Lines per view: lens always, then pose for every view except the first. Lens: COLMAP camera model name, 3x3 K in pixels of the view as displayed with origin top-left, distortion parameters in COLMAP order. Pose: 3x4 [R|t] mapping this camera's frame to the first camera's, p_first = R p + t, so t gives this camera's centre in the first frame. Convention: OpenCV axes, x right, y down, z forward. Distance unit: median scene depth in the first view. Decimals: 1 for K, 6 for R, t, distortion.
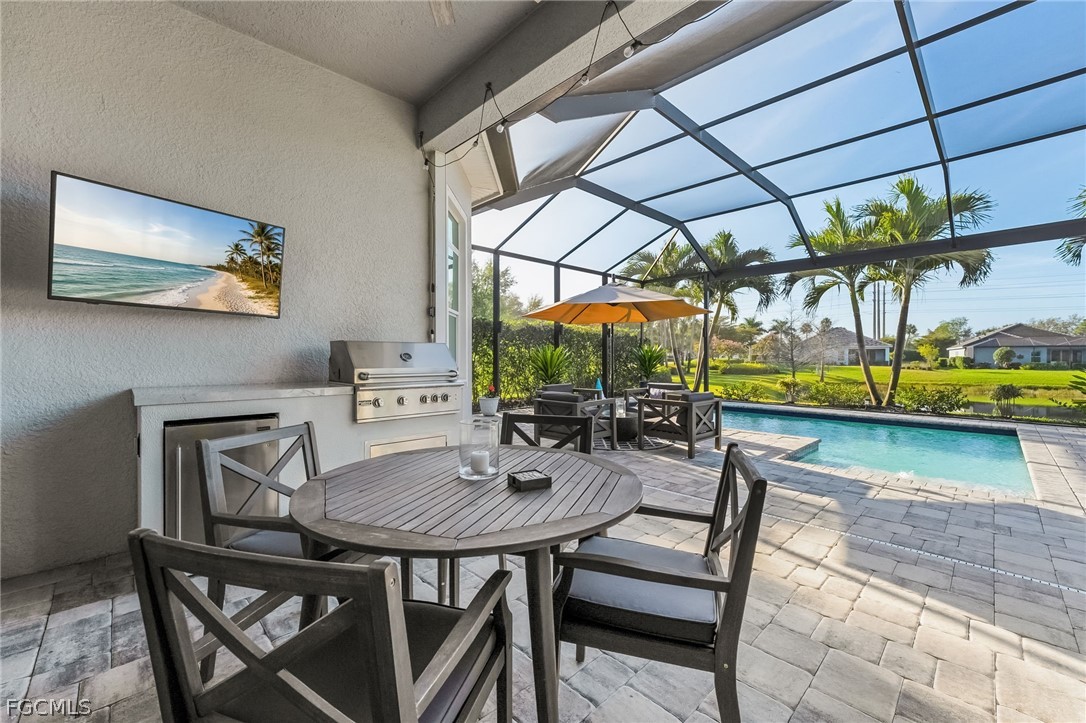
lens RADIAL K [[436.2, 0, 543.0], [0, 436.2, 361.5], [0, 0, 1]] dist [-0.000058, 0.000081]
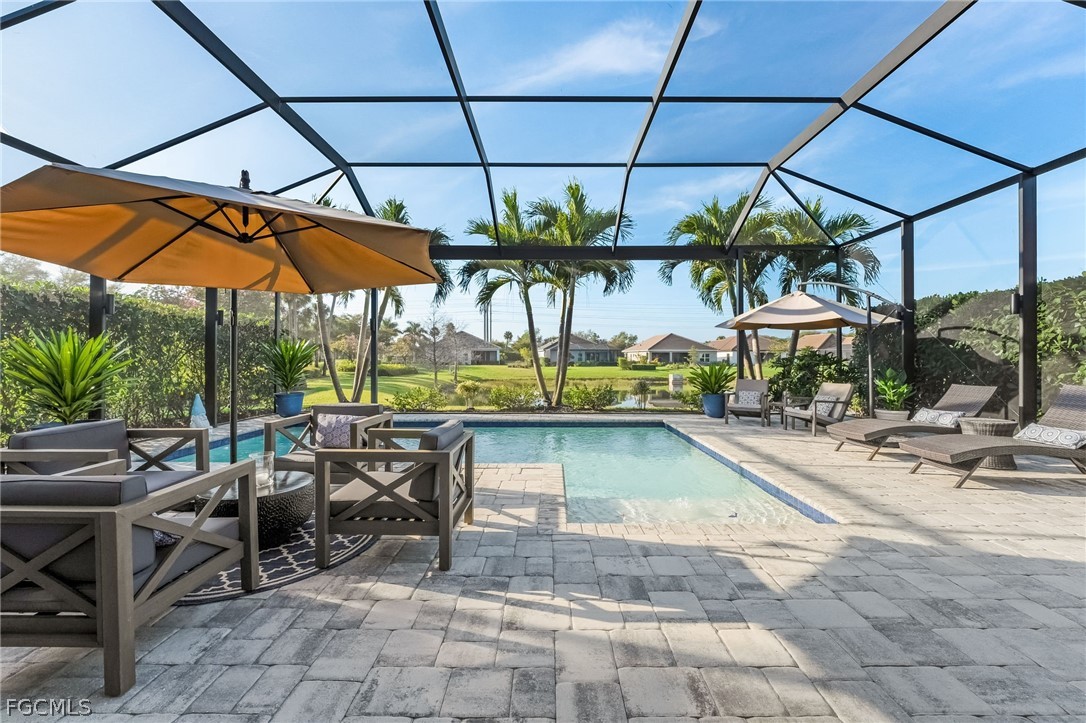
lens RADIAL K [[446.5, 0, 542.7], [0, 446.5, 348.8], [0, 0, 1]] dist [-0.013117, -0.000321]
pose [[0.702438, 0.012718, 0.711632, 0.032248], [0.008933, 0.999604, -0.026683, -0.001920], [-0.711689, 0.025100, 0.702046, 0.280940]]
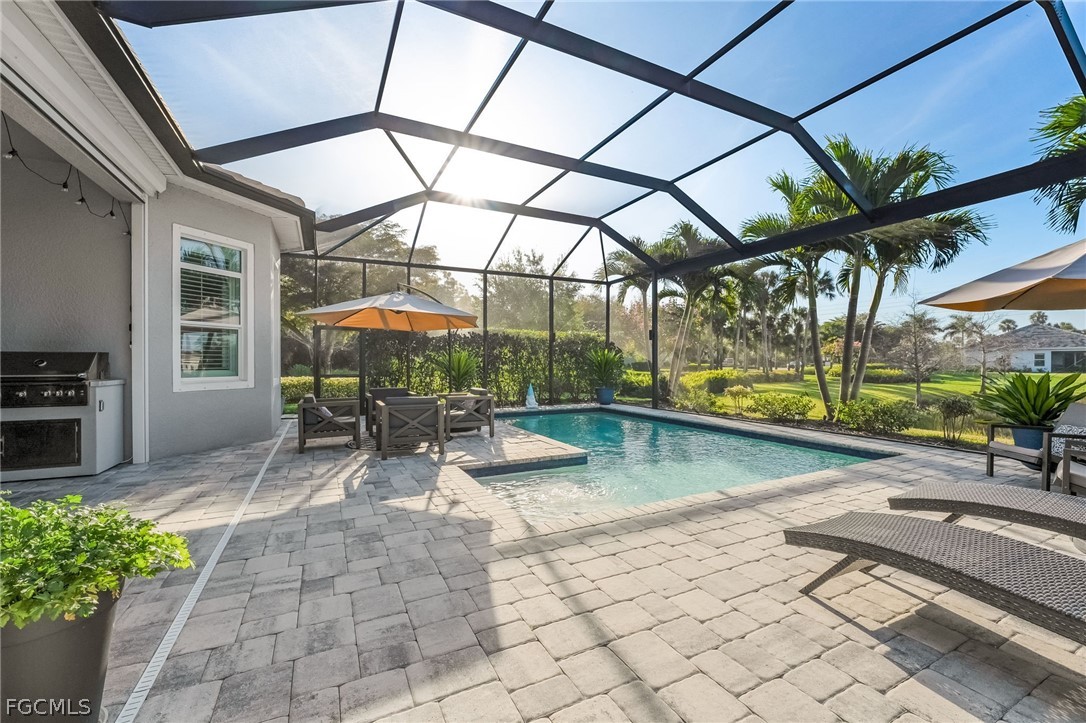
lens RADIAL K [[446.4, 0, 546.4], [0, 446.4, 356.7], [0, 0, 1]] dist [-0.015181, -0.000239]
pose [[0.953435, -0.005834, -0.301544, 0.494123], [-0.001387, 0.999718, -0.023725, 0.001542], [0.301597, 0.023039, 0.953157, 0.054321]]
